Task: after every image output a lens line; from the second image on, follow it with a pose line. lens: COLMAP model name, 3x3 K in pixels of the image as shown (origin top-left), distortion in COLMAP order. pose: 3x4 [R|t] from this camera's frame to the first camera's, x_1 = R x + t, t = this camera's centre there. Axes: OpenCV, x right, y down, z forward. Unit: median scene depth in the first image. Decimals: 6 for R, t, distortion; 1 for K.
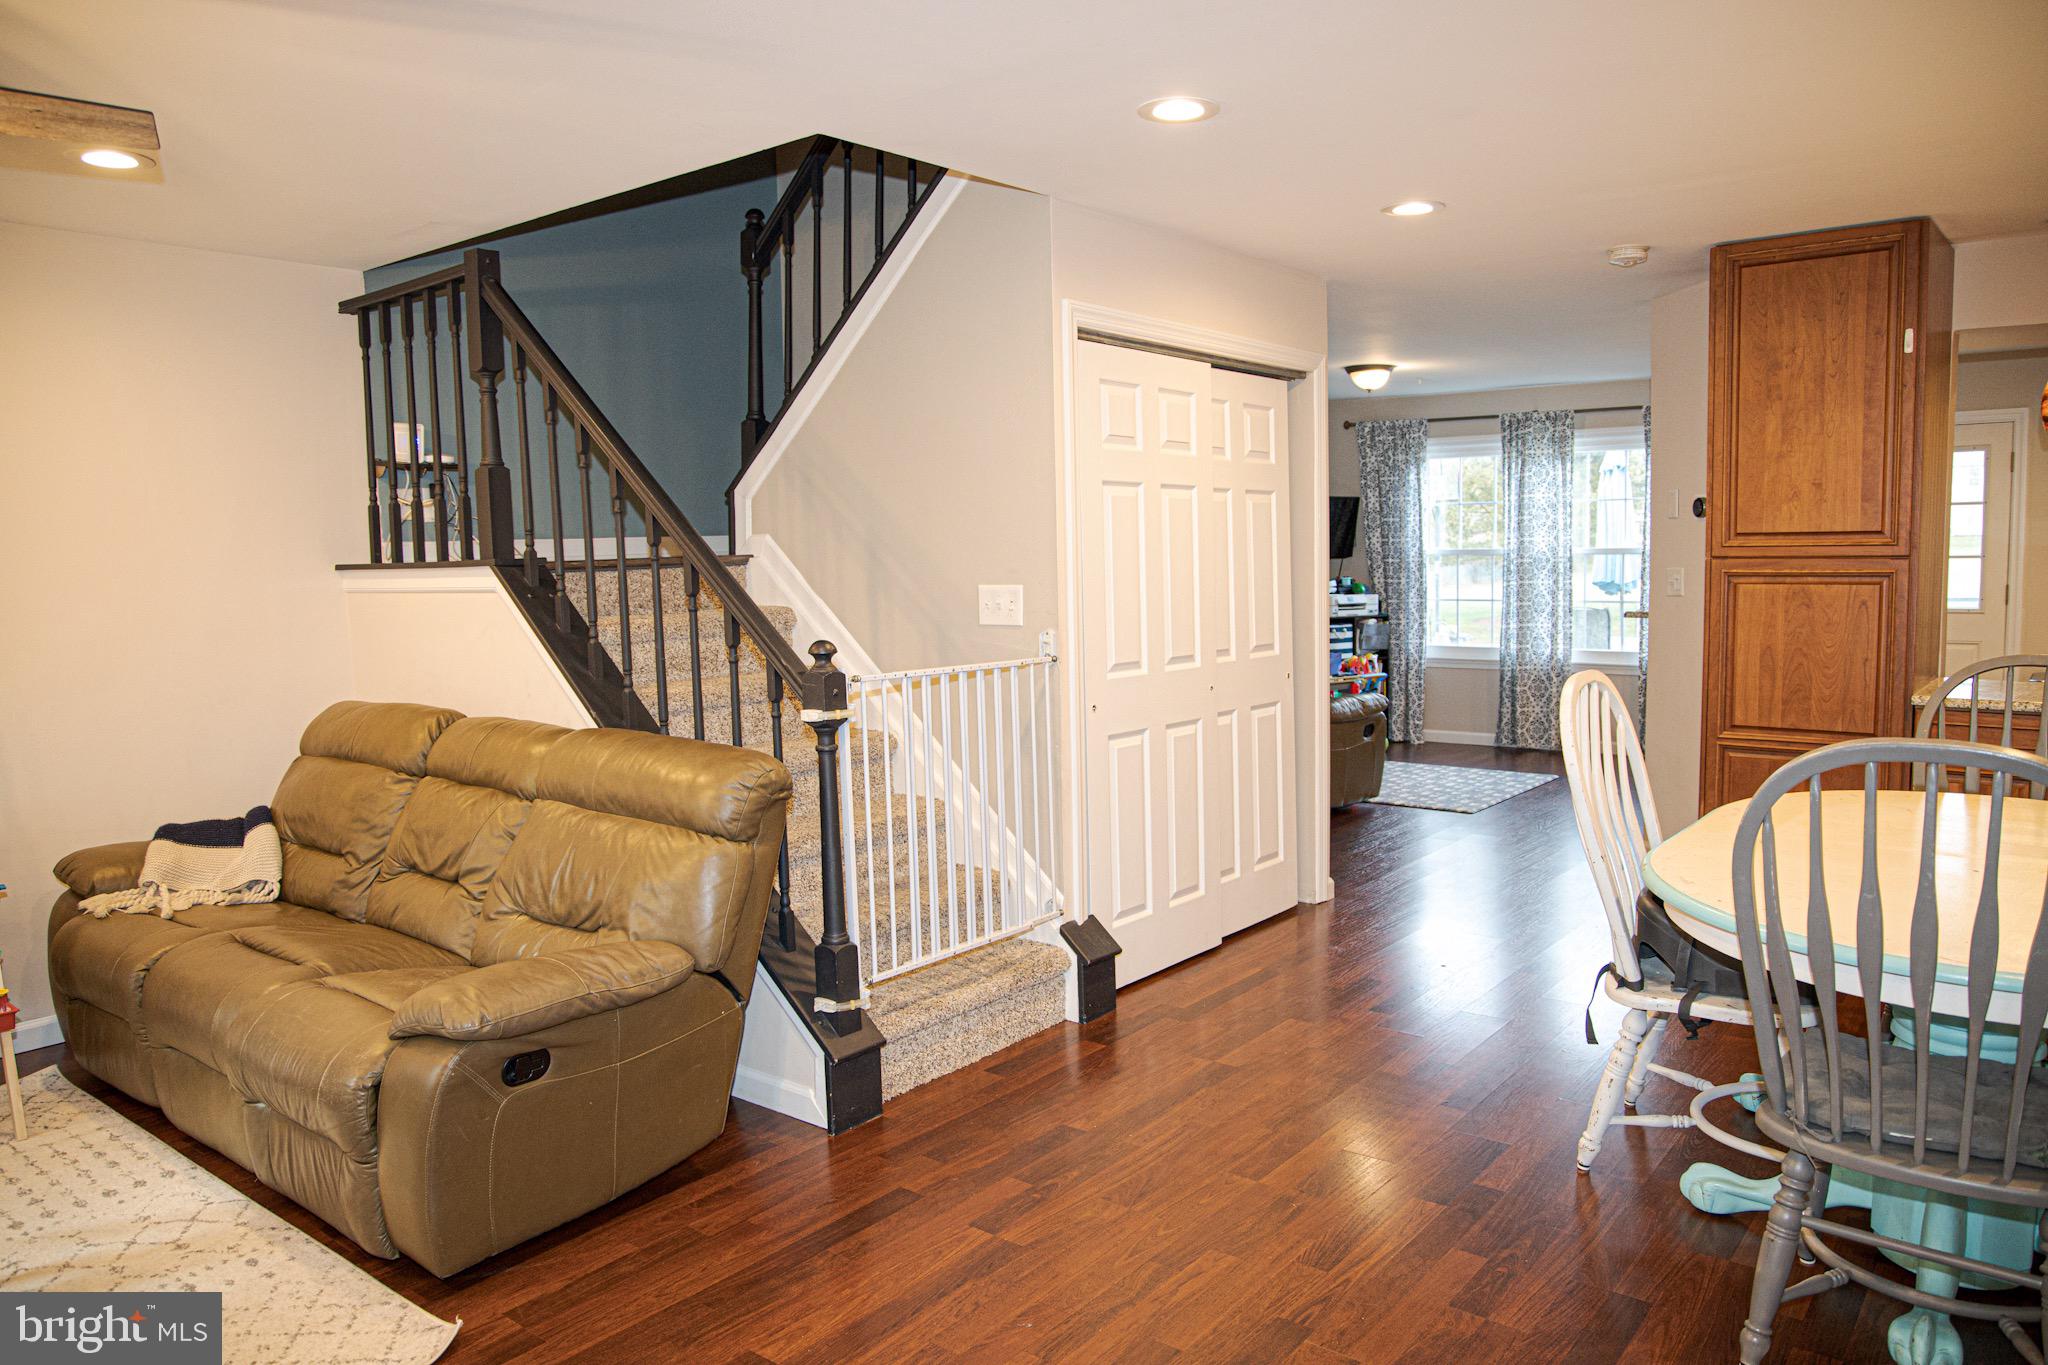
lens RADIAL K [[1430.0, 0, 1013.7], [0, 1430.0, 681.0], [0, 0, 1]] dist [-0.058274, 0.025737]
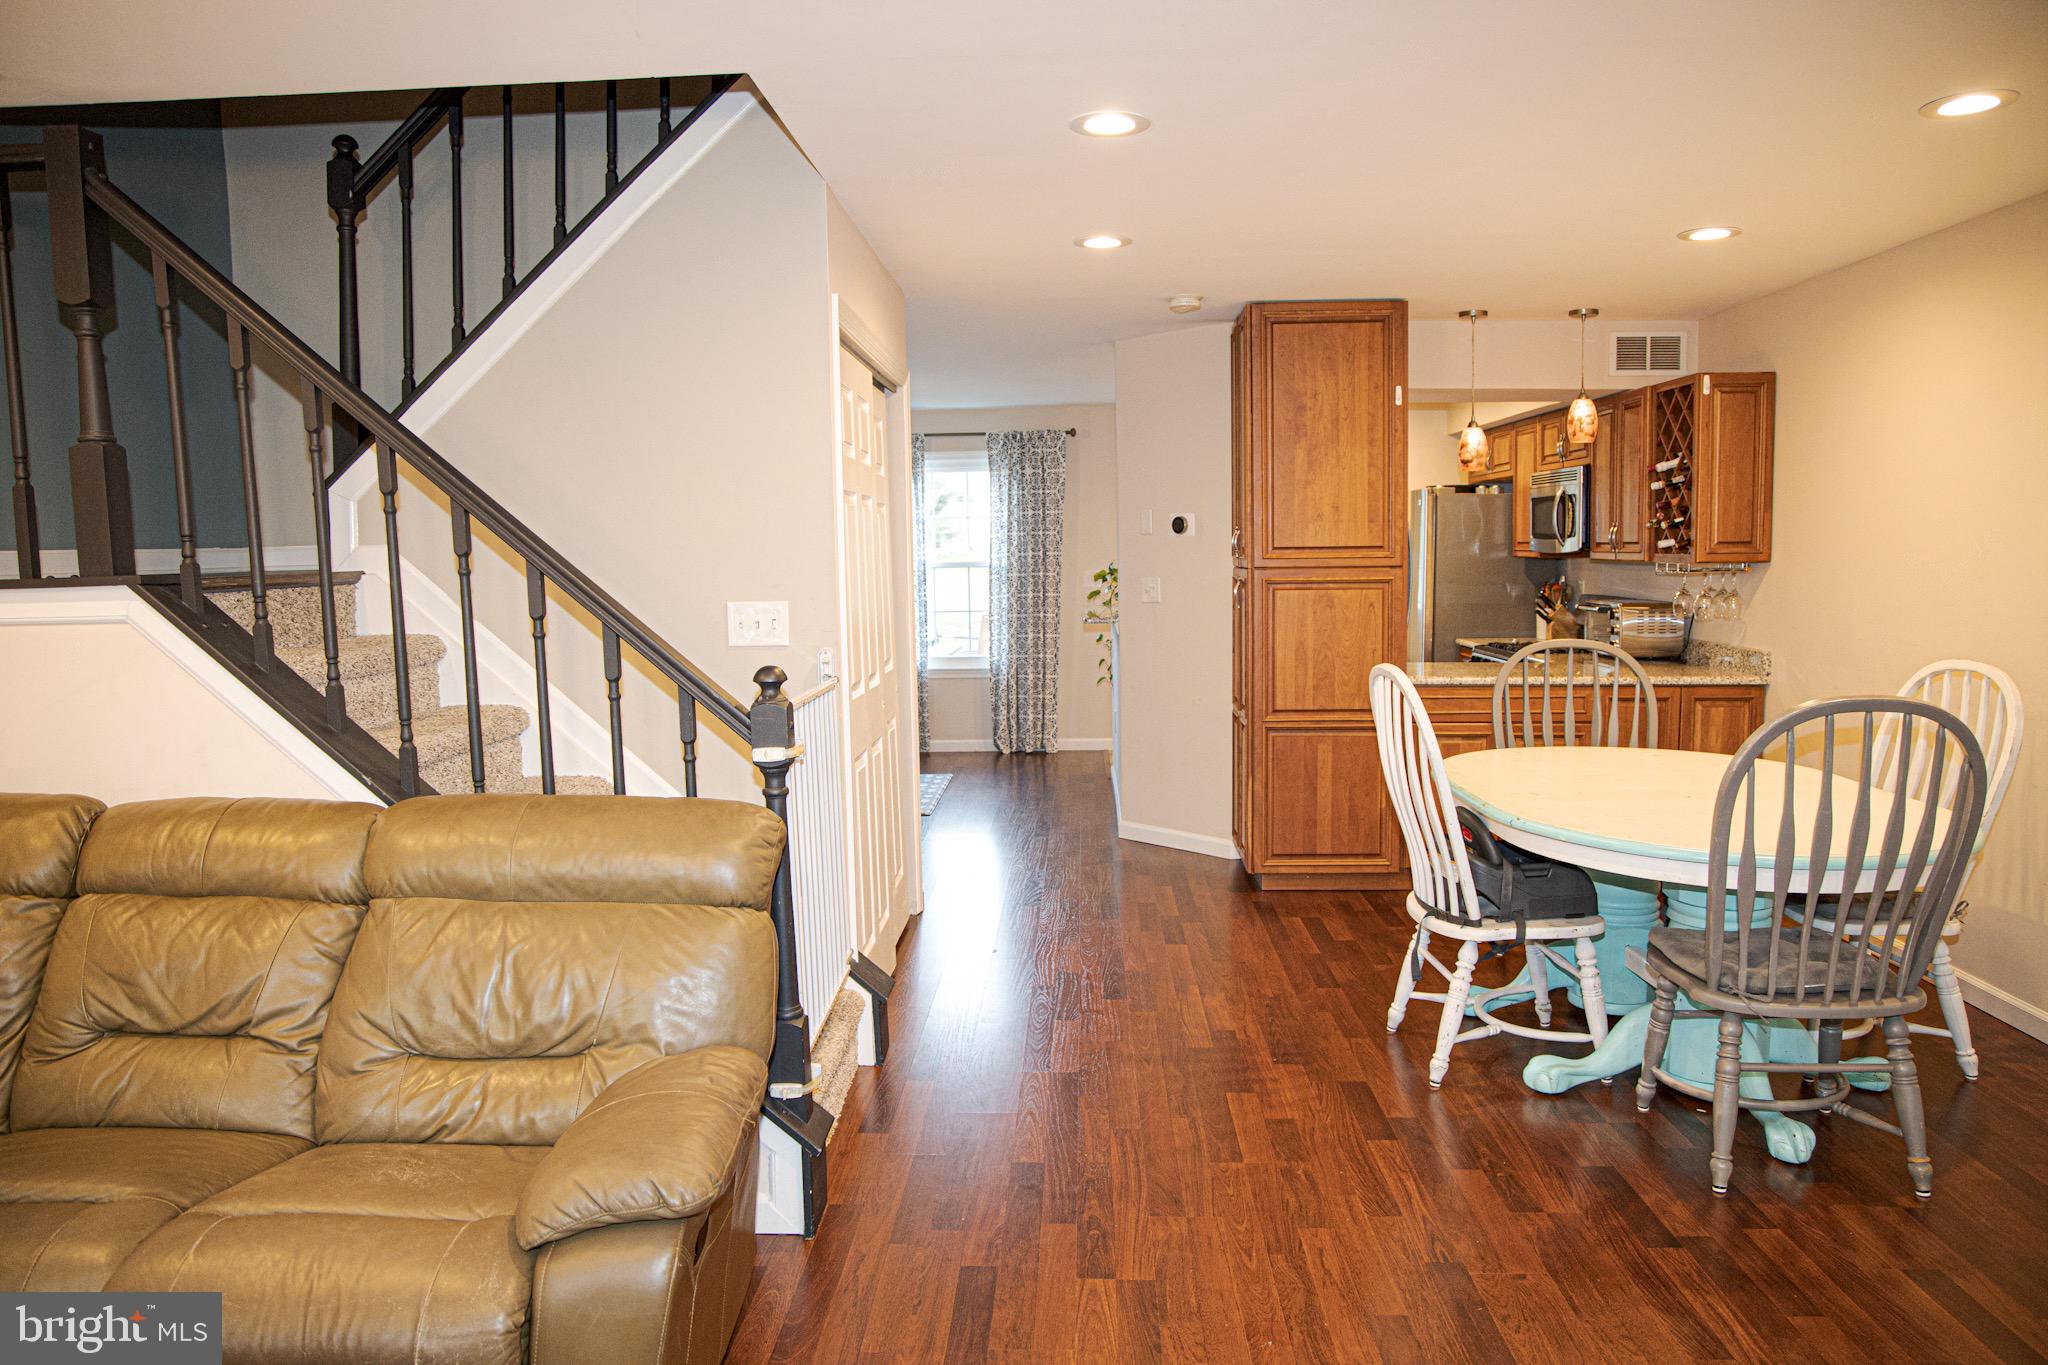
lens RADIAL K [[1430.0, 0, 1013.0], [0, 1430.0, 691.0], [0, 0, 1]] dist [-0.058274, 0.025737]
pose [[0.808081, -0.052952, 0.586687, -0.398051], [0.056466, 0.998328, 0.012331, -0.012498], [-0.586359, 0.023163, 0.809720, 0.171913]]
